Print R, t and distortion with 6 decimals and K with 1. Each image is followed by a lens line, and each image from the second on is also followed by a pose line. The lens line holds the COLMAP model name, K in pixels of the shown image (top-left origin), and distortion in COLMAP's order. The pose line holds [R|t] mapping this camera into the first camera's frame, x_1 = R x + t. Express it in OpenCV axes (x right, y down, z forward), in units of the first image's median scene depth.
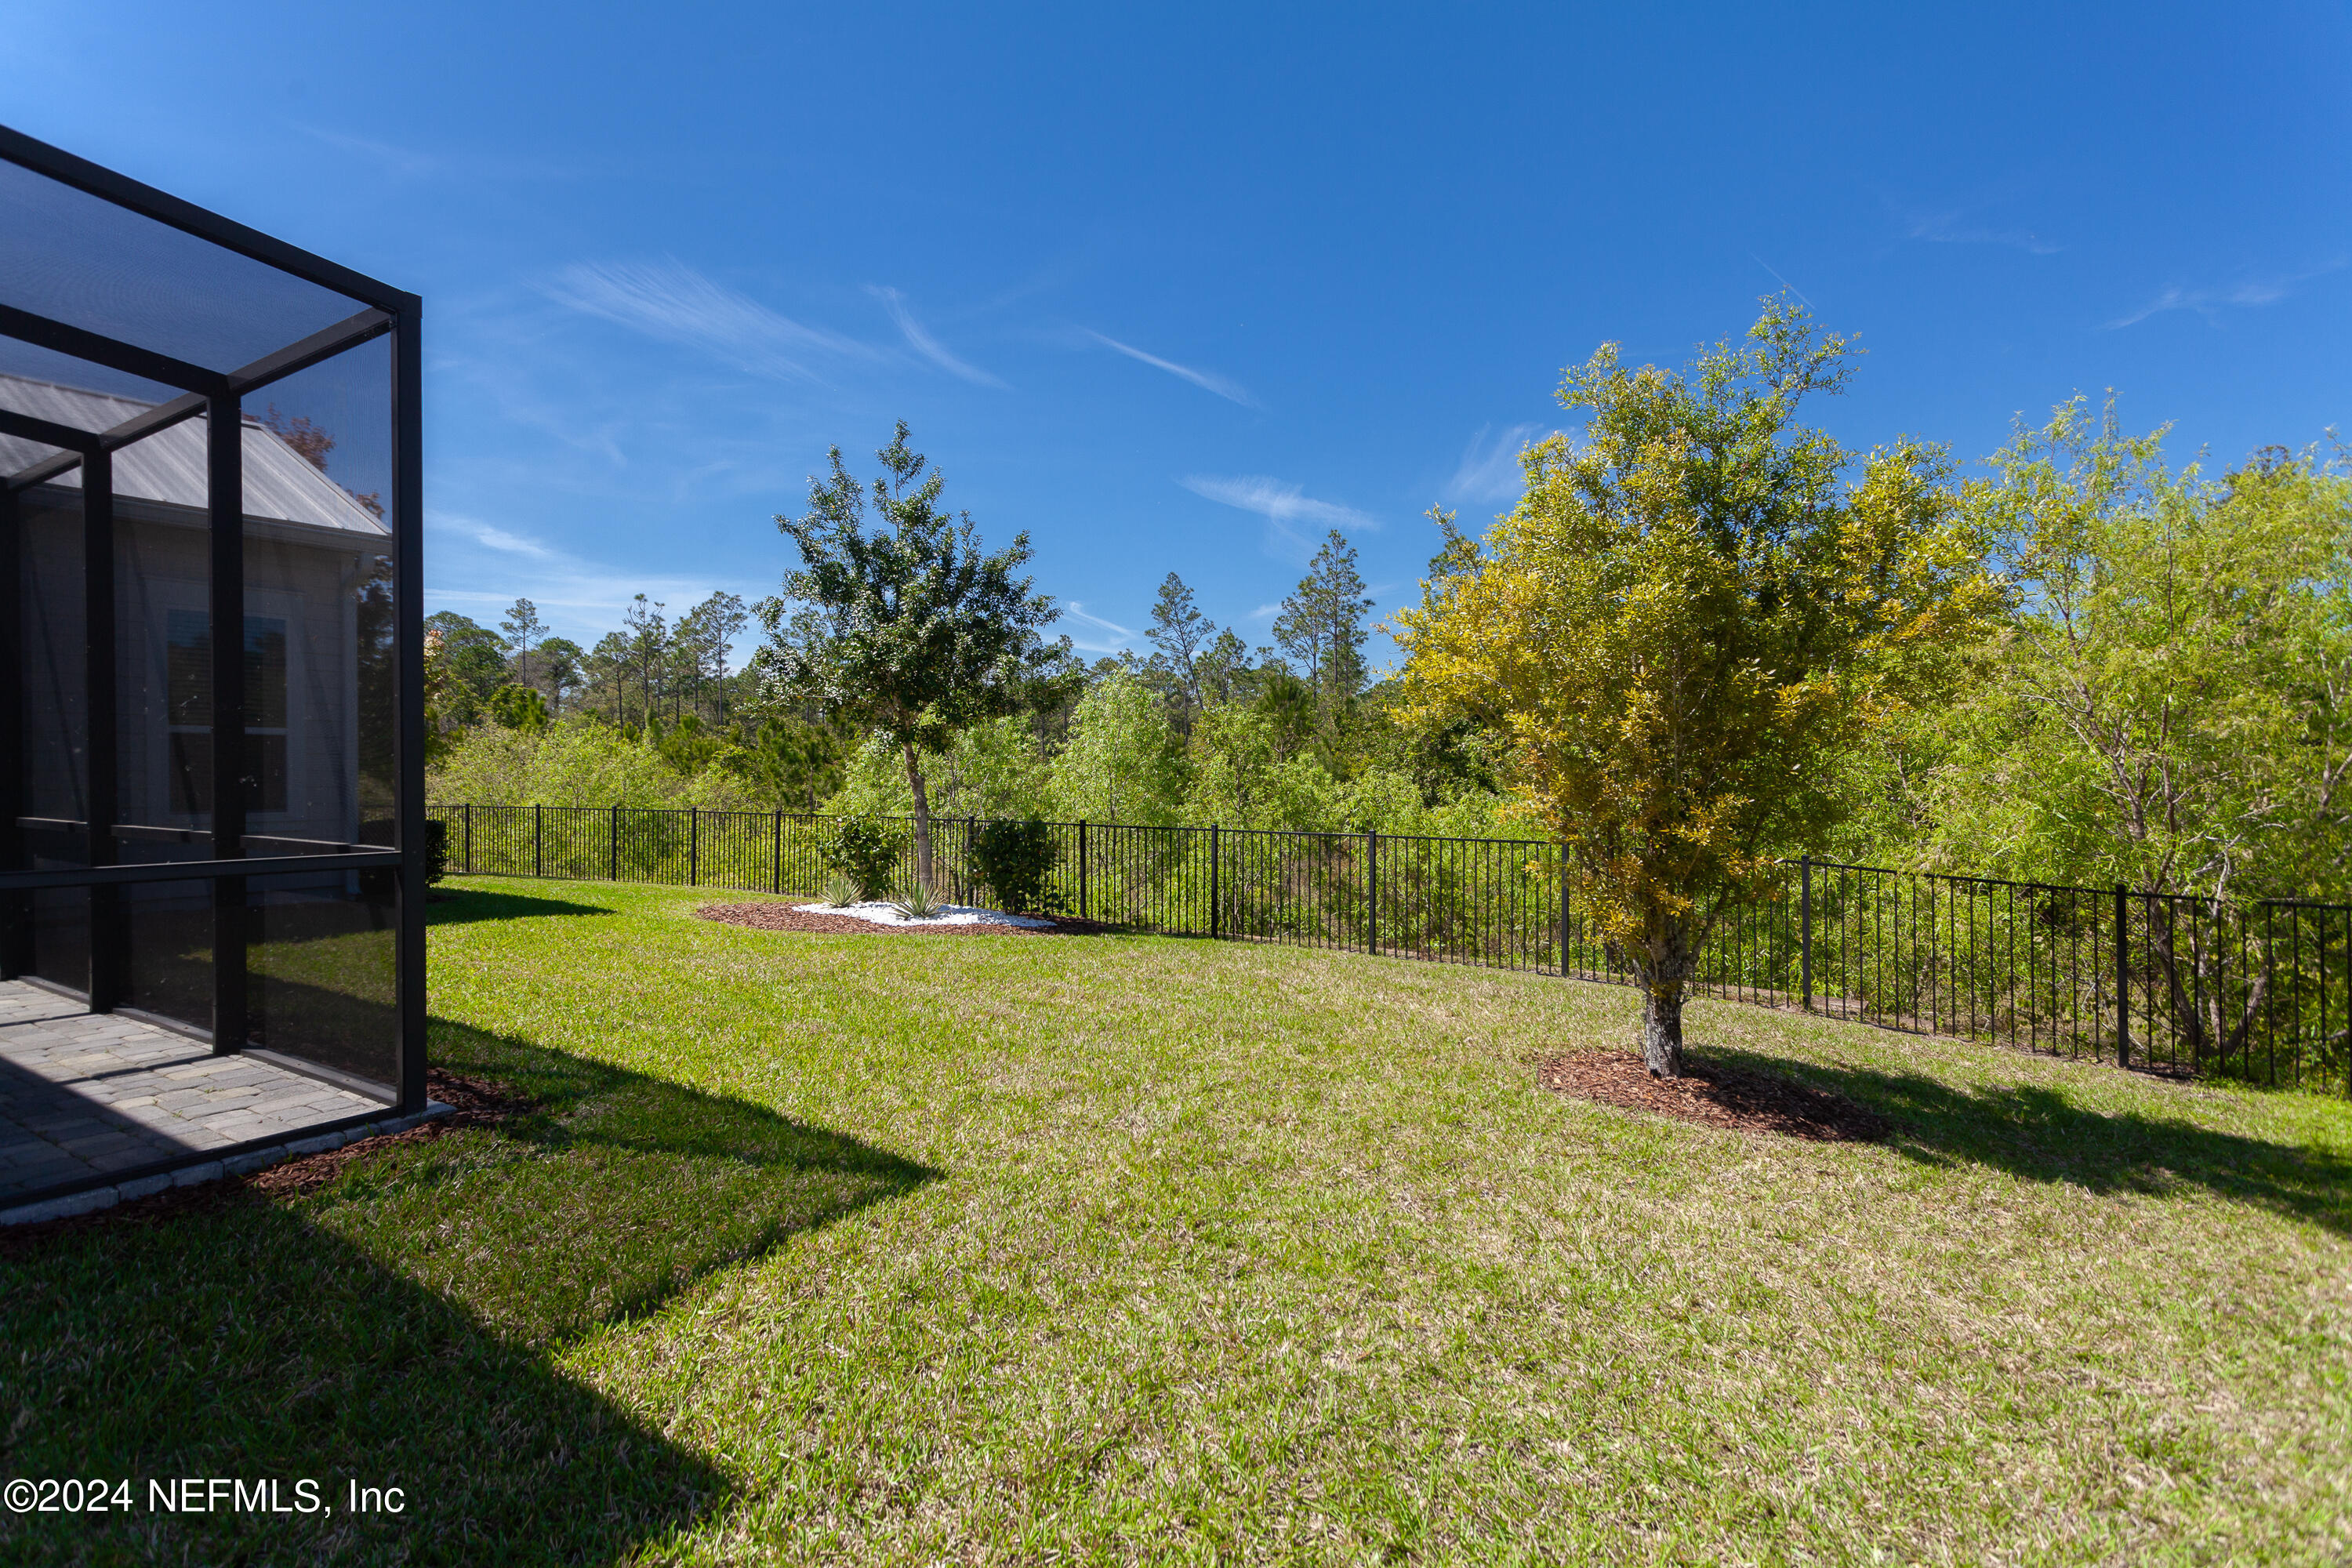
lens RADIAL K [[1150.8, 0, 1176.0], [0, 1150.8, 784.0], [0, 0, 1]] dist [0.000222, 0.000176]
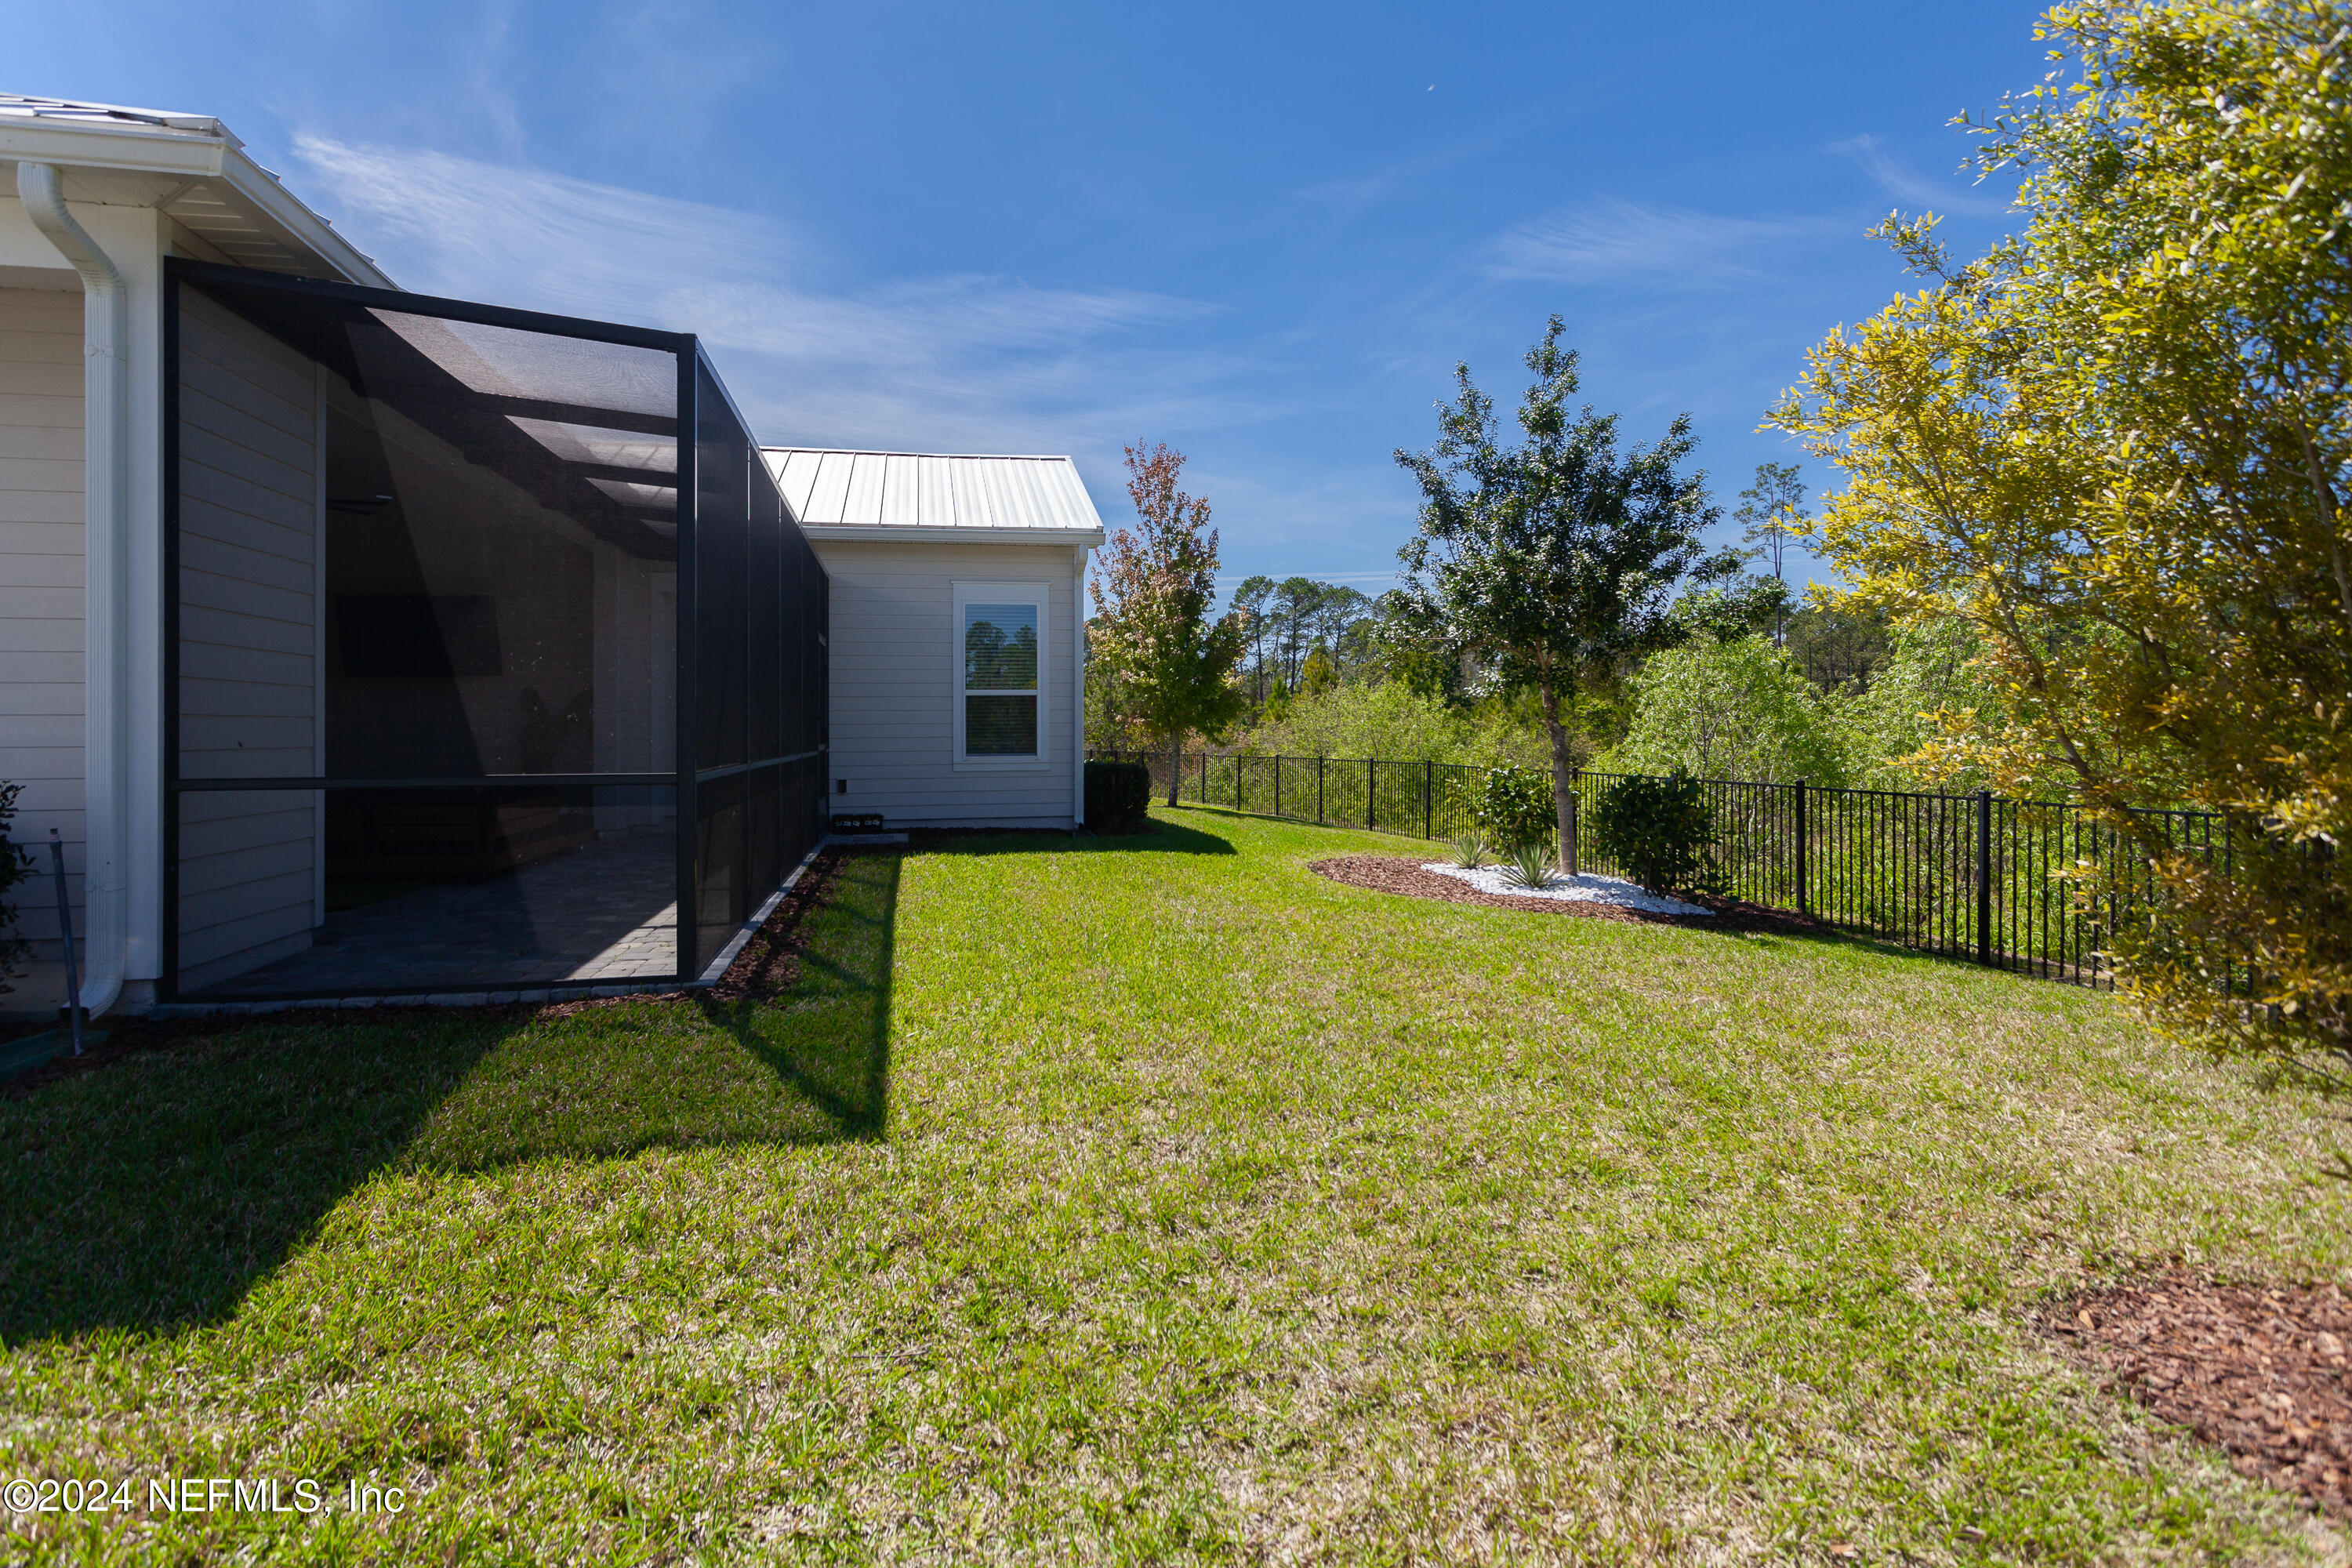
lens RADIAL K [[1182.6, 0, 1172.4], [0, 1182.6, 750.2], [0, 0, 1]] dist [0.034252, 0.000026]
pose [[0.665218, 0.008672, -0.746599, 0.254817], [-0.002547, 0.999953, 0.009346, 0.004923], [0.746645, -0.004316, 0.665209, 0.201800]]
